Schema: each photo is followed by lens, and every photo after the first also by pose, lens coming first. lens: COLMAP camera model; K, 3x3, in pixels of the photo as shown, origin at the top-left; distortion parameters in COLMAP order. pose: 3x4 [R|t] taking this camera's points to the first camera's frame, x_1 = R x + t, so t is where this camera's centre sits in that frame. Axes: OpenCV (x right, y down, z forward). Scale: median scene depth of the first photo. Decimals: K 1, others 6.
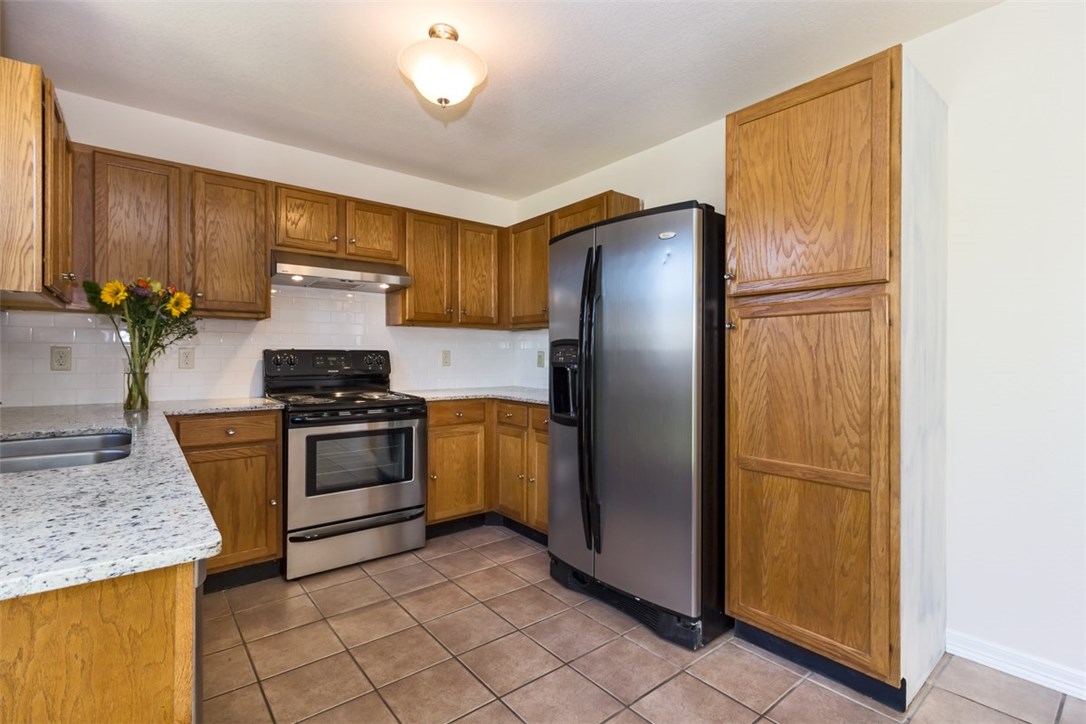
lens RADIAL K [[509.5, 0, 554.5], [0, 509.5, 358.4], [0, 0, 1]] dist [0.002650, 0.000212]
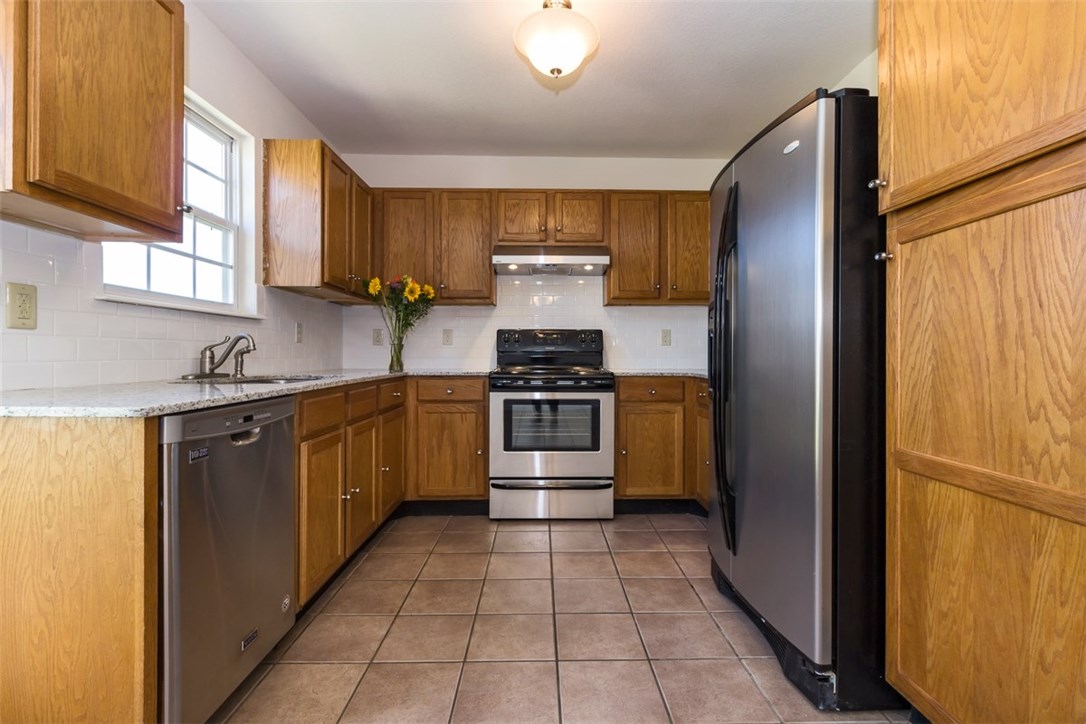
lens RADIAL K [[509.5, 0, 551.1], [0, 509.5, 358.7], [0, 0, 1]] dist [0.002650, 0.000212]
pose [[0.785673, 0.003360, -0.618633, 0.358011], [-0.000766, 0.999990, 0.004459, 0.059365], [0.618642, -0.003030, 0.785667, 0.164349]]
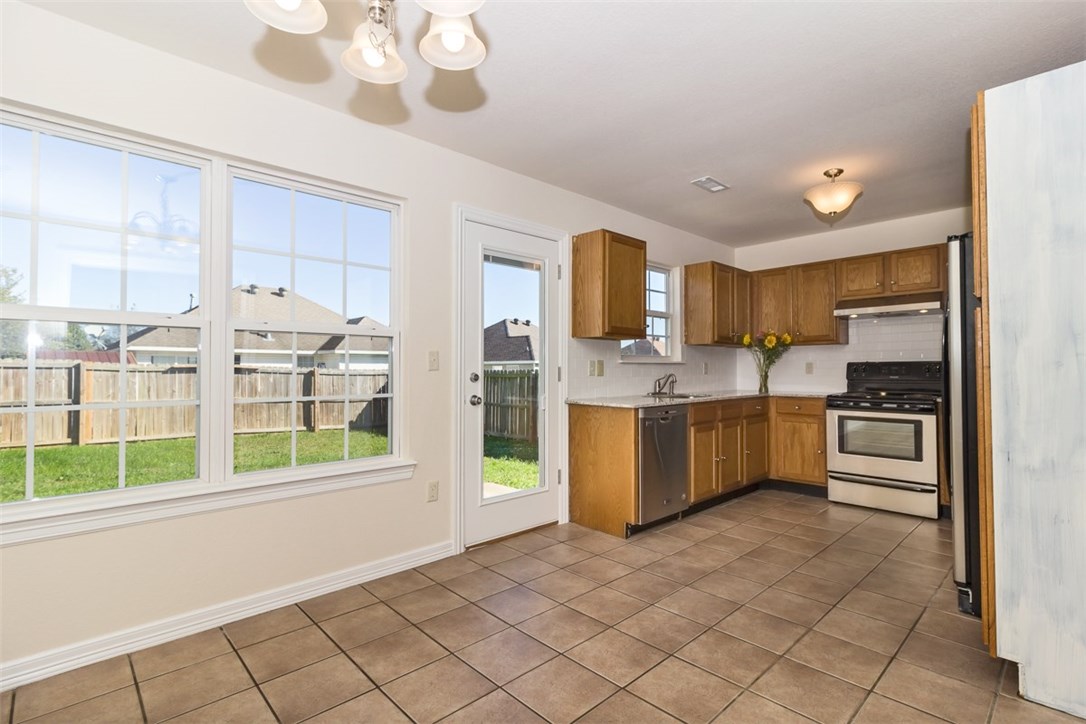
lens RADIAL K [[509.5, 0, 562.4], [0, 509.5, 362.0], [0, 0, 1]] dist [0.002650, 0.000212]
pose [[0.092303, -0.019374, -0.995542, 1.174594], [0.001351, 0.999812, -0.019331, 0.013399], [0.995730, 0.000440, 0.092312, -0.028320]]
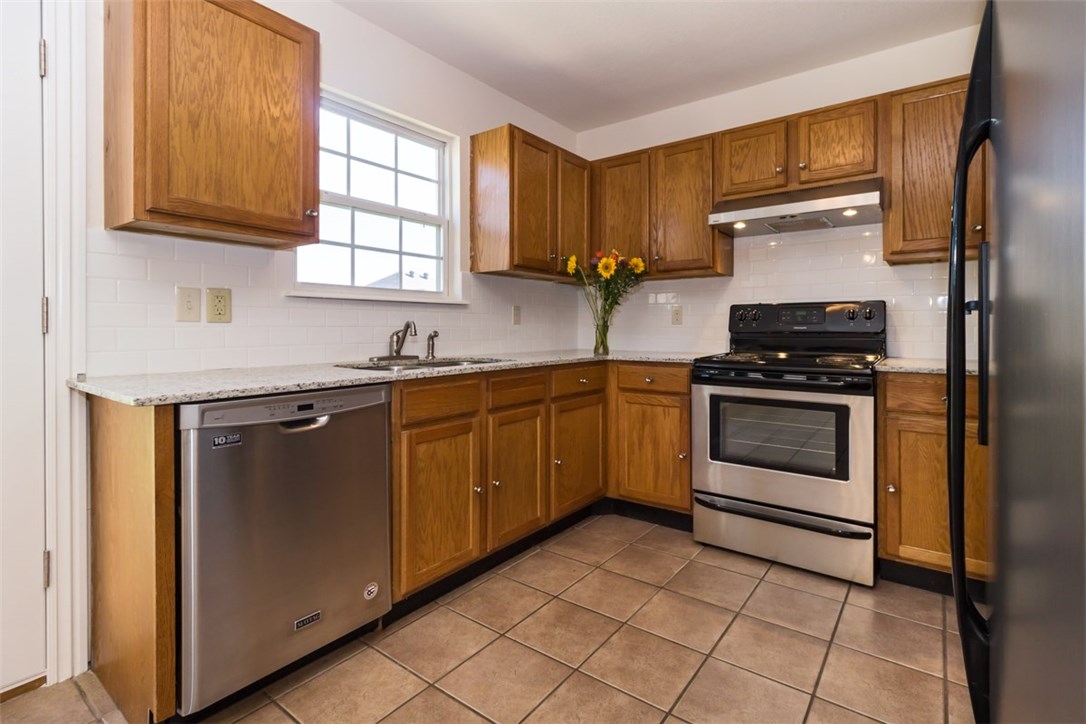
lens RADIAL K [[509.5, 0, 560.7], [0, 509.5, 331.3], [0, 0, 1]] dist [0.002650, 0.000212]
pose [[0.244314, 0.002876, -0.969692, 0.385419], [0.000217, 0.999995, 0.003021, 0.038361], [0.969696, -0.000949, 0.244312, 0.567315]]
